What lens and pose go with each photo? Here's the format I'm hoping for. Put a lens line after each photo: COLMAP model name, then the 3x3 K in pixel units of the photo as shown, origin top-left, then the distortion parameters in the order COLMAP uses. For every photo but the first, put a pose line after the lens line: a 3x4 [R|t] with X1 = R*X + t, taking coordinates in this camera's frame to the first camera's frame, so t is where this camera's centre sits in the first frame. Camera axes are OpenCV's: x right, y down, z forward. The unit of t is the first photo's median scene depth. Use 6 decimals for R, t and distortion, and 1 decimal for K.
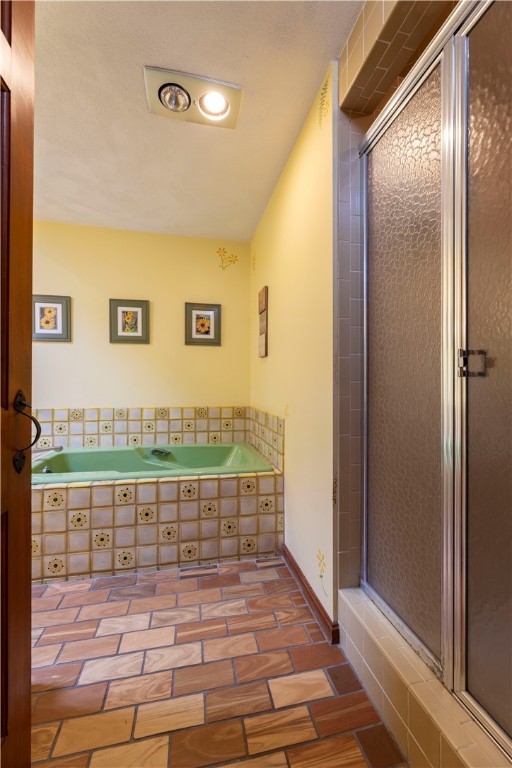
lens RADIAL K [[310.7, 0, 257.1], [0, 310.7, 385.5], [0, 0, 1]] dist [0.002059, 0.000876]
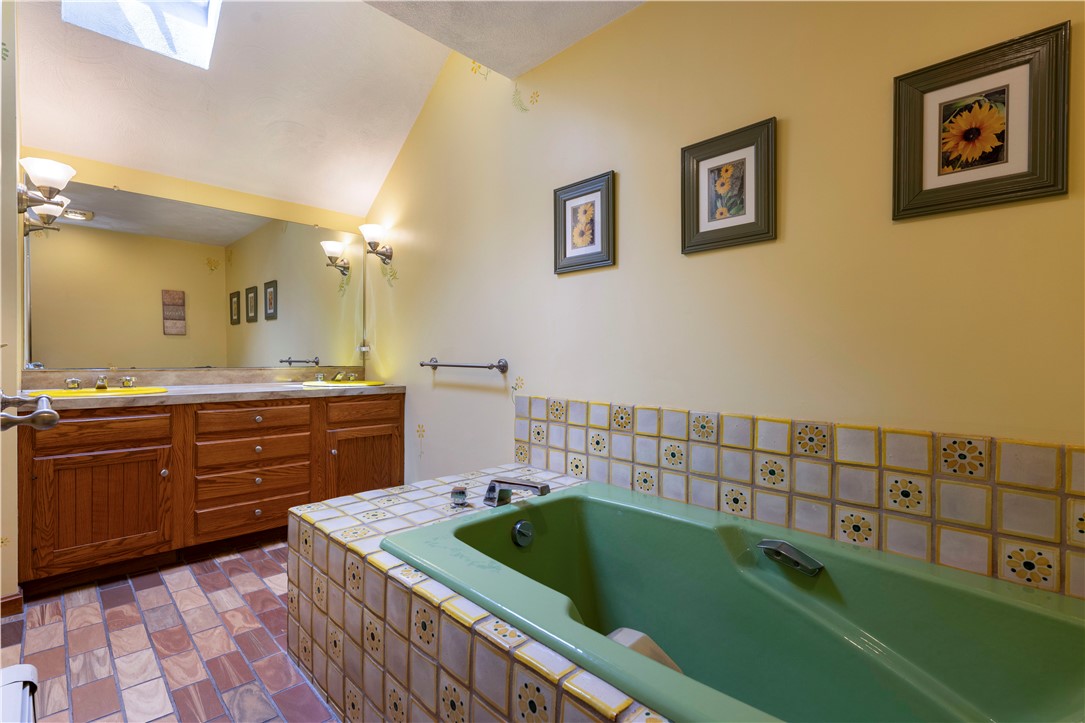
lens RADIAL K [[502.2, 0, 540.0], [0, 502.2, 359.1], [0, 0, 1]] dist [0.001877, -0.000449]
pose [[0.529300, 0.005029, -0.848420, -0.001571], [-0.012666, 0.999918, -0.001975, 0.007798], [0.848340, 0.011792, 0.529320, 0.491408]]
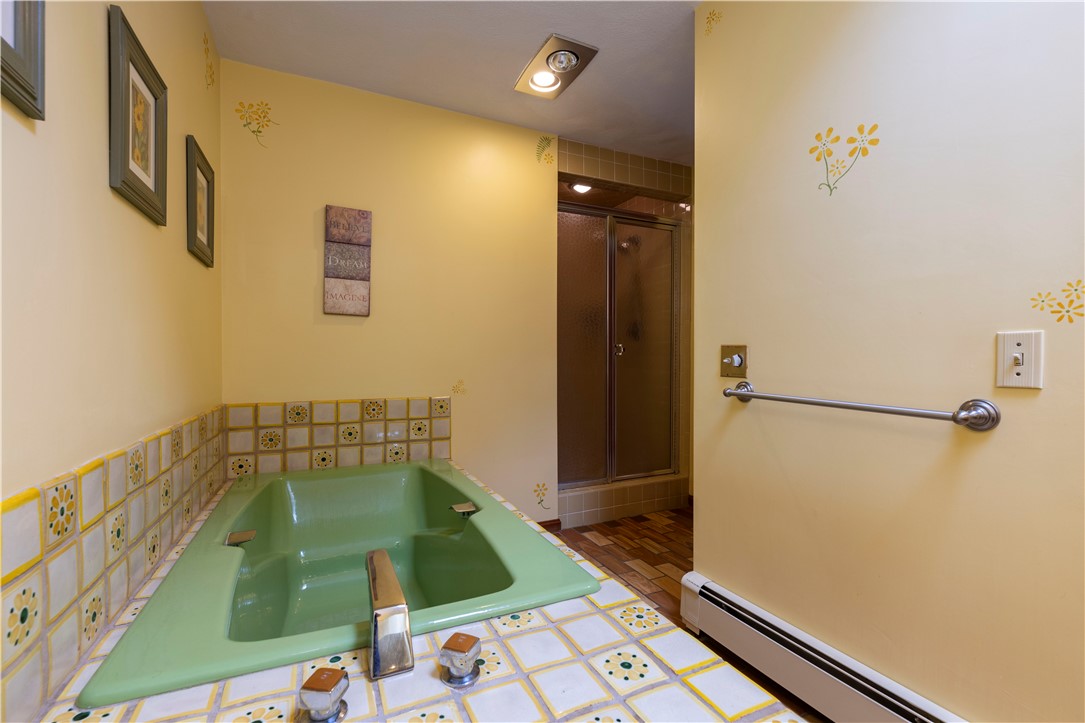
lens RADIAL K [[467.6, 0, 545.2], [0, 467.6, 360.6], [0, 0, 1]] dist [-0.009547, -0.000480]
pose [[-0.223794, -0.008317, 0.974601, -0.927273], [0.008187, 0.999912, 0.010413, -0.000049], [-0.974602, 0.010309, -0.223707, 0.763193]]
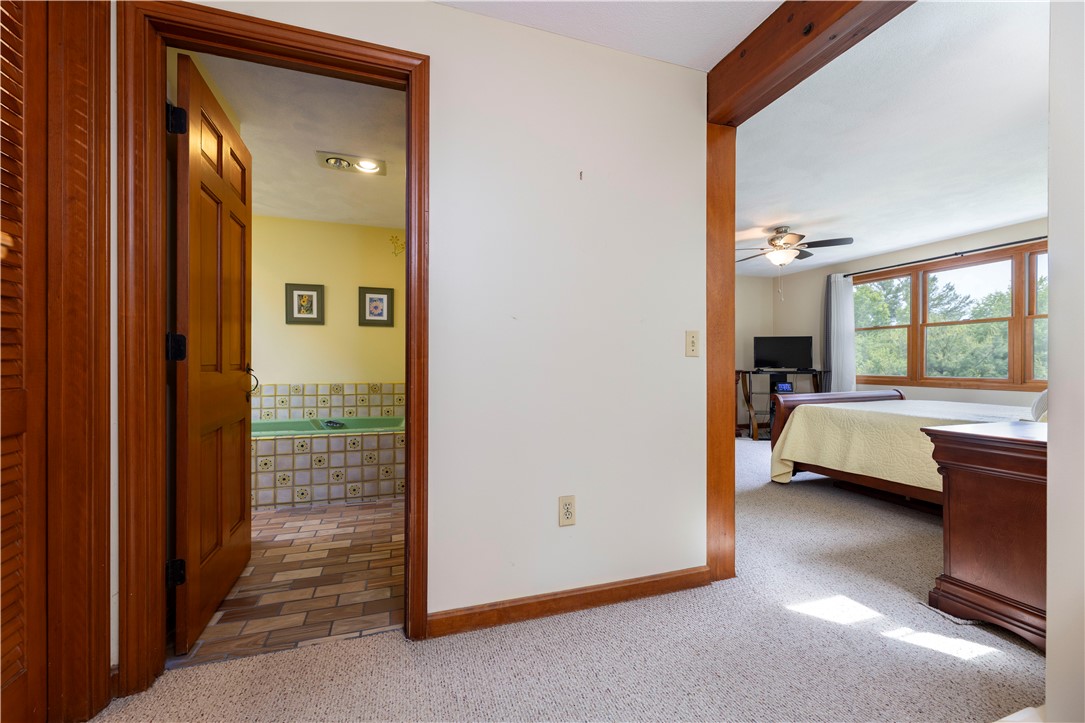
lens RADIAL K [[439.0, 0, 538.3], [0, 439.0, 367.0], [0, 0, 1]] dist [0.002059, 0.000876]
pose [[0.994825, -0.001610, 0.101591, 0.251124], [0.001414, 0.999997, 0.001999, 0.011369], [-0.101594, -0.001845, 0.994824, -0.626966]]
